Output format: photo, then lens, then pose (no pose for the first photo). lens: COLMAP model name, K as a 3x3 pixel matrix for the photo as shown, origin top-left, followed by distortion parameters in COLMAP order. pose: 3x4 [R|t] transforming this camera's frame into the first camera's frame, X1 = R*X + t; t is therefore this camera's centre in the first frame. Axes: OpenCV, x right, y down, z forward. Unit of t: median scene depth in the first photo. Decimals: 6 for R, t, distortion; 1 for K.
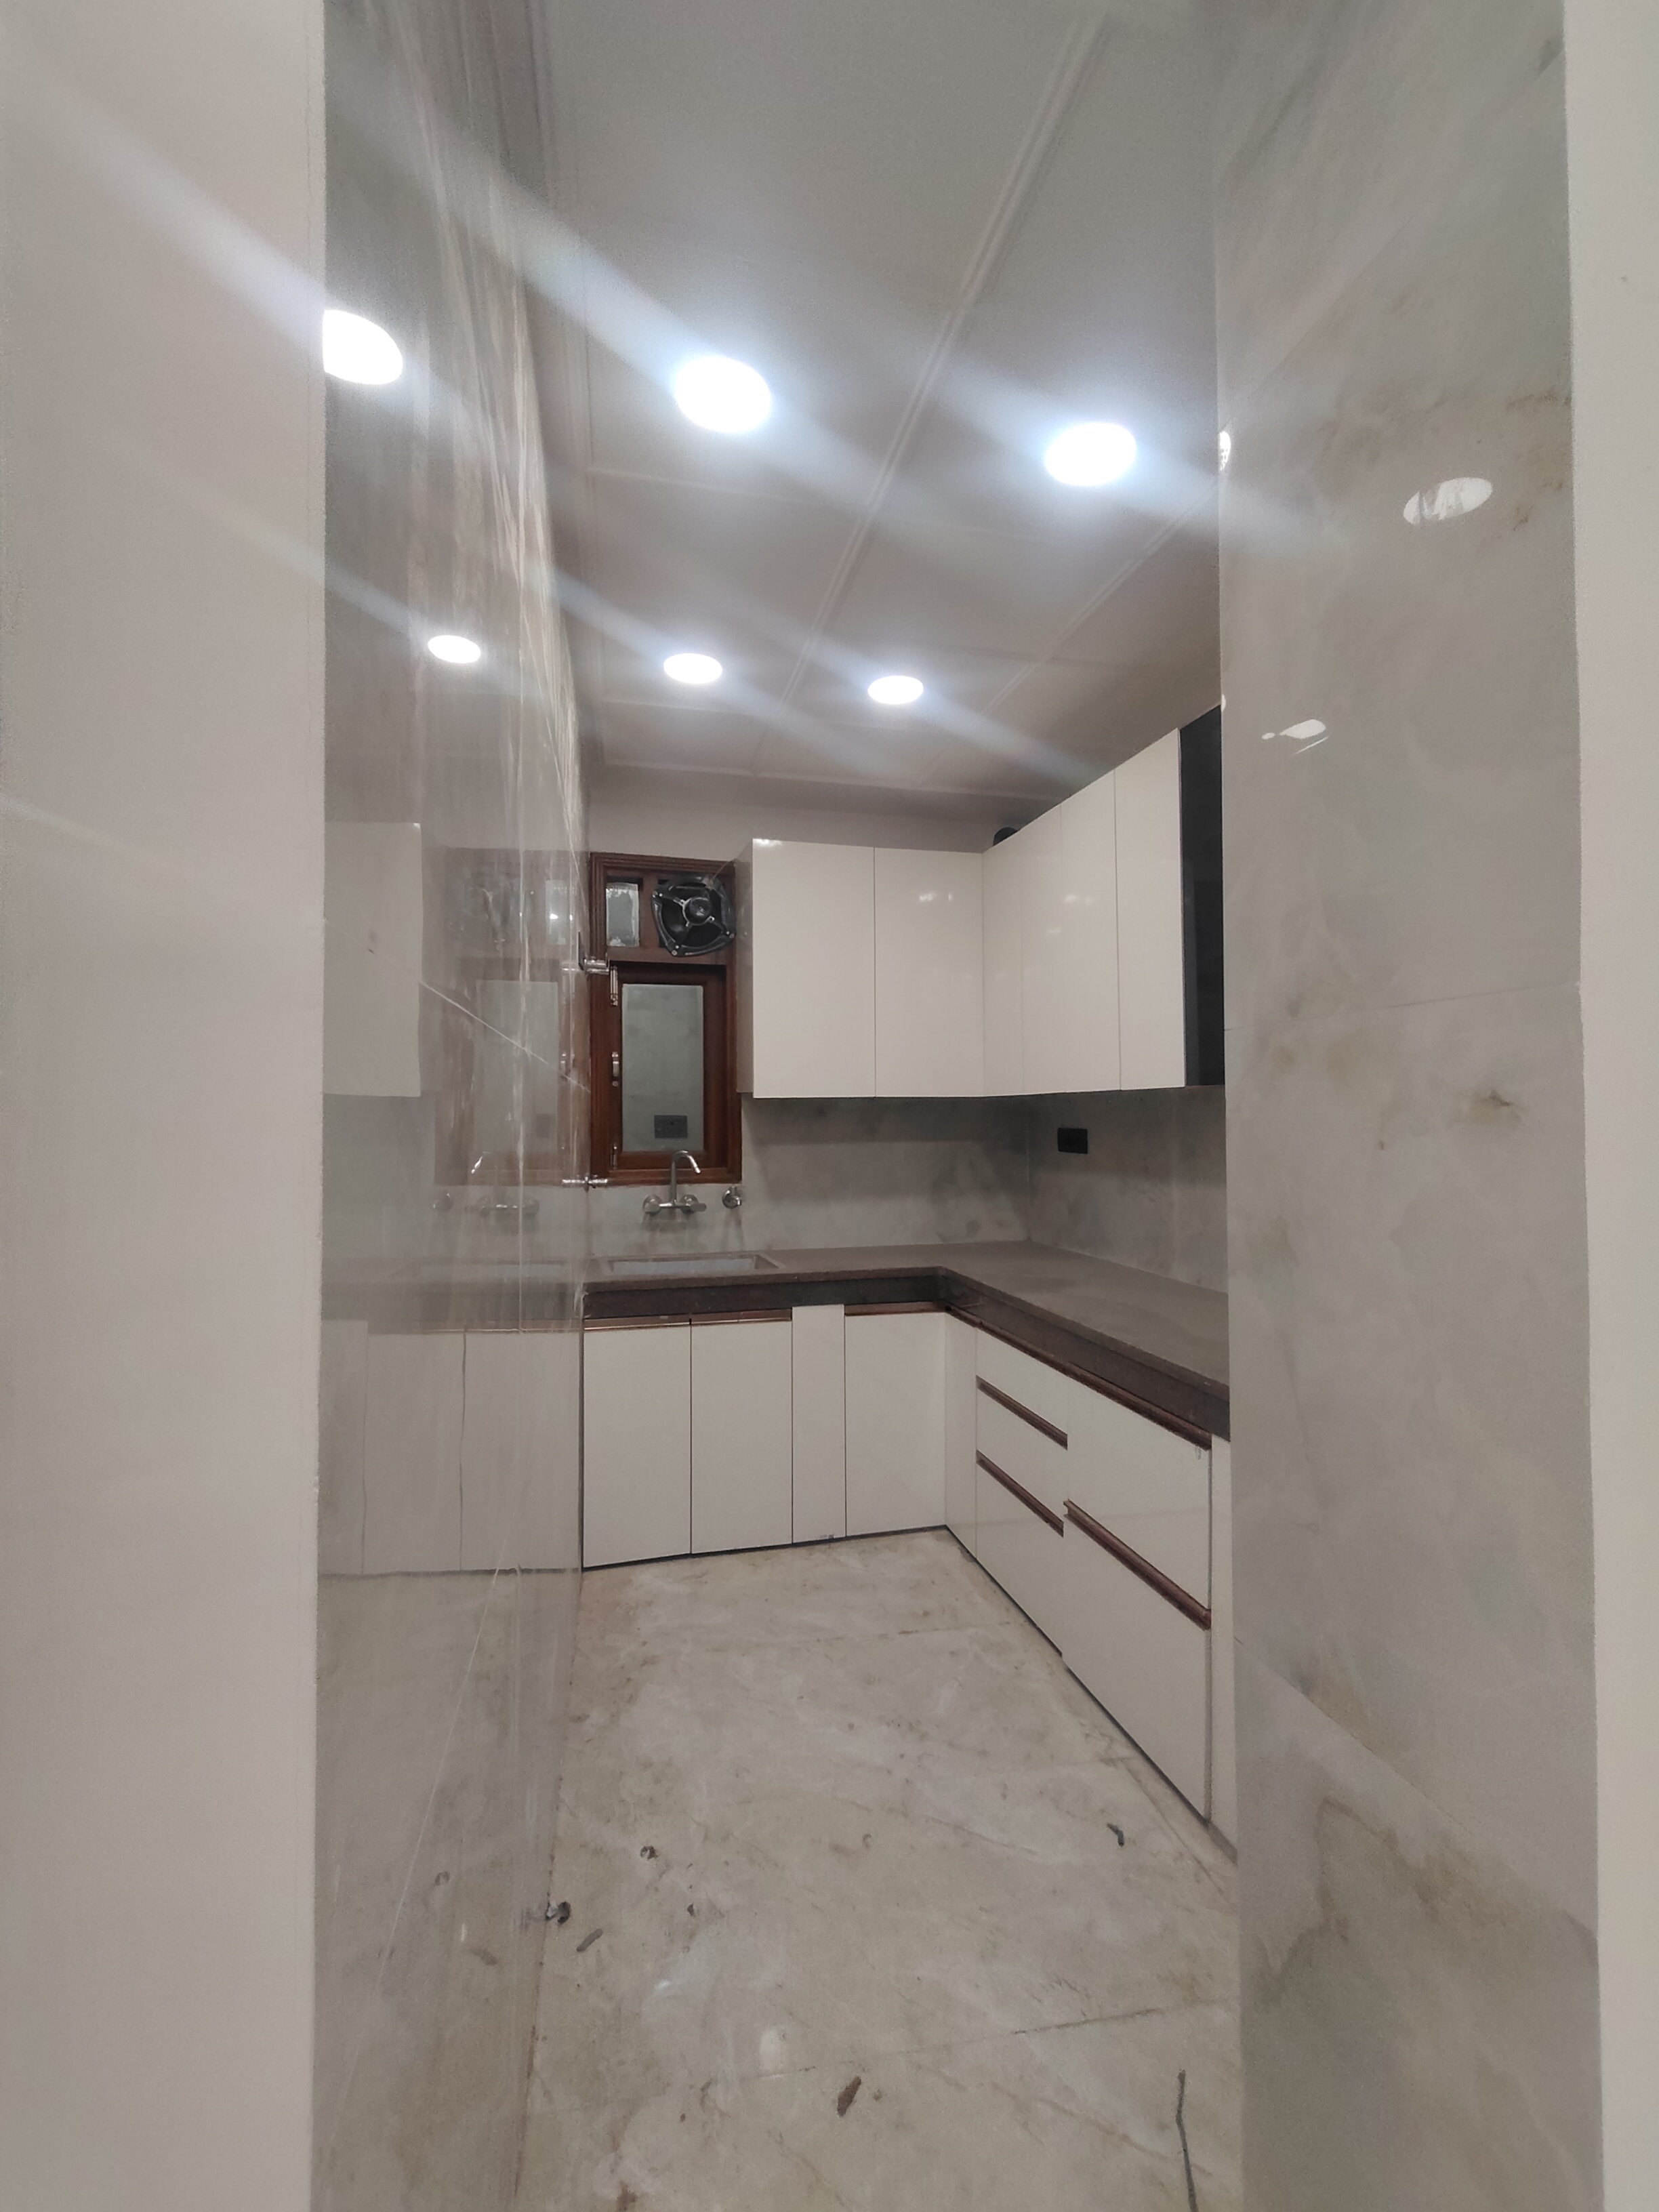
lens RADIAL K [[1028.3, 0, 826.4], [0, 1028.3, 1097.8], [0, 0, 1]] dist [0.000028, 0.001384]
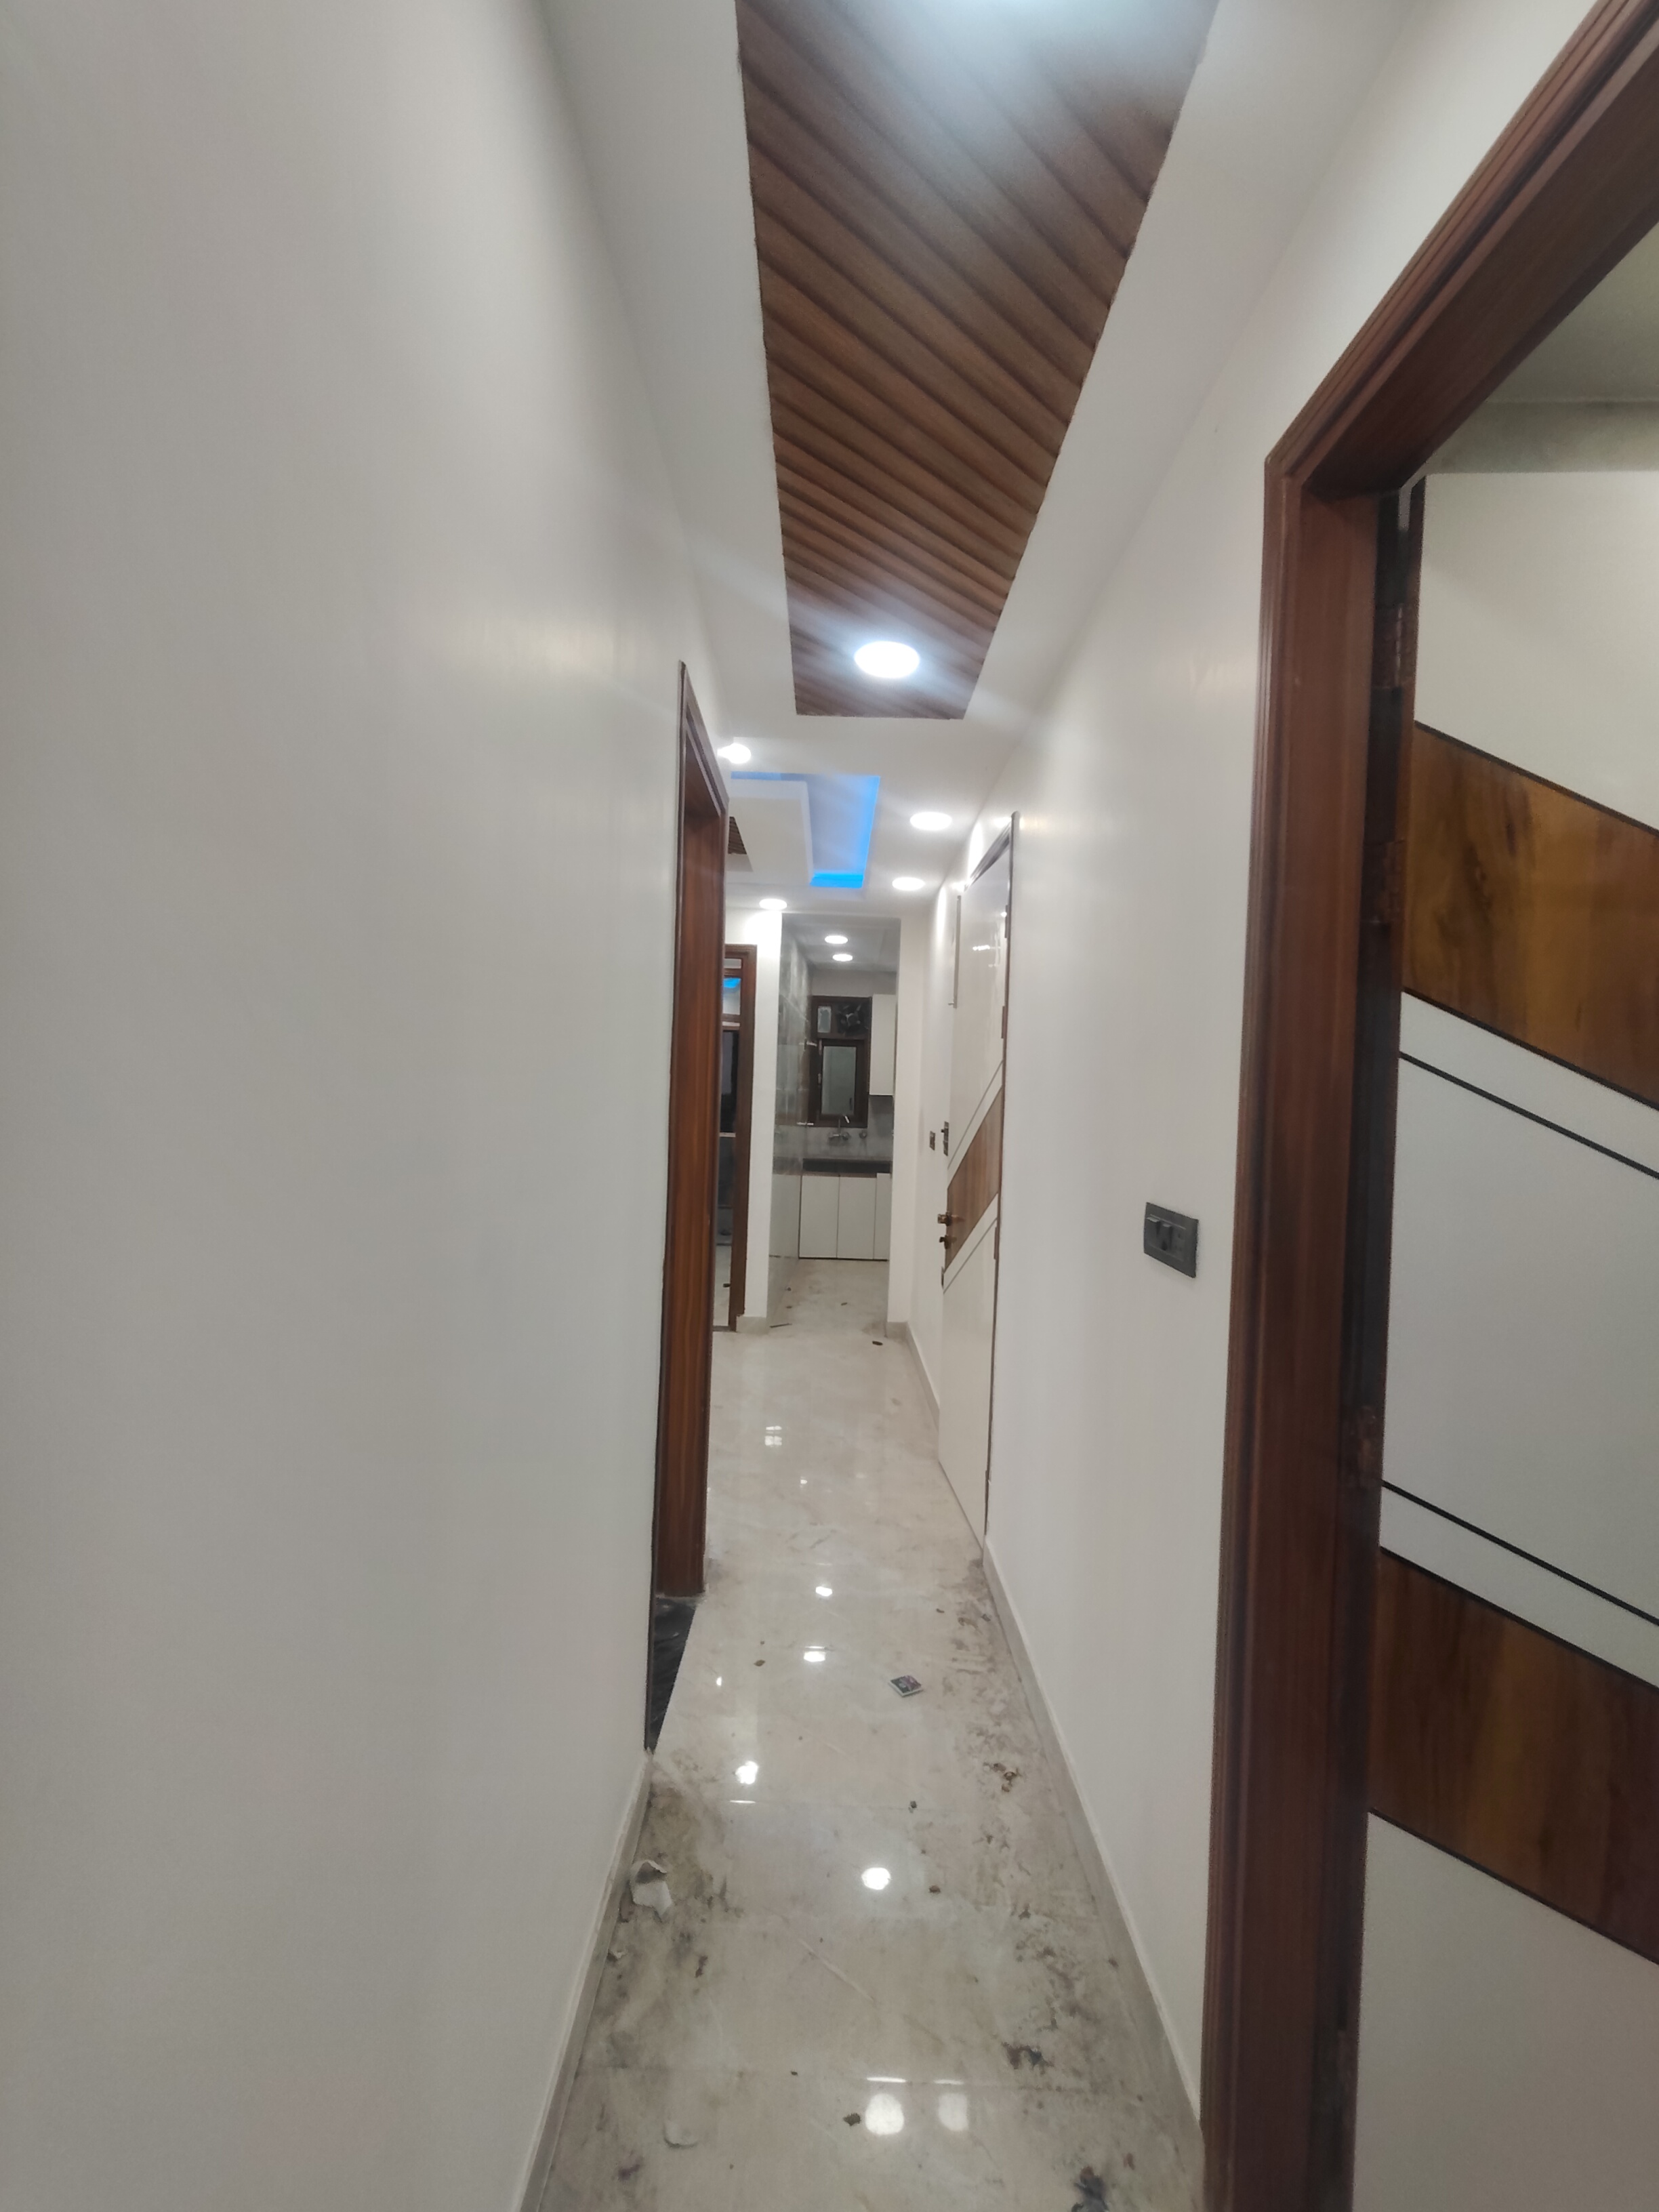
lens RADIAL K [[1028.3, 0, 826.4], [0, 1028.3, 1097.8], [0, 0, 1]] dist [0.000028, 0.001384]
pose [[0.975032, 0.049445, -0.216490, 0.355665], [-0.044261, 0.998607, 0.028735, -0.057599], [0.217609, -0.018436, 0.975862, -1.433083]]
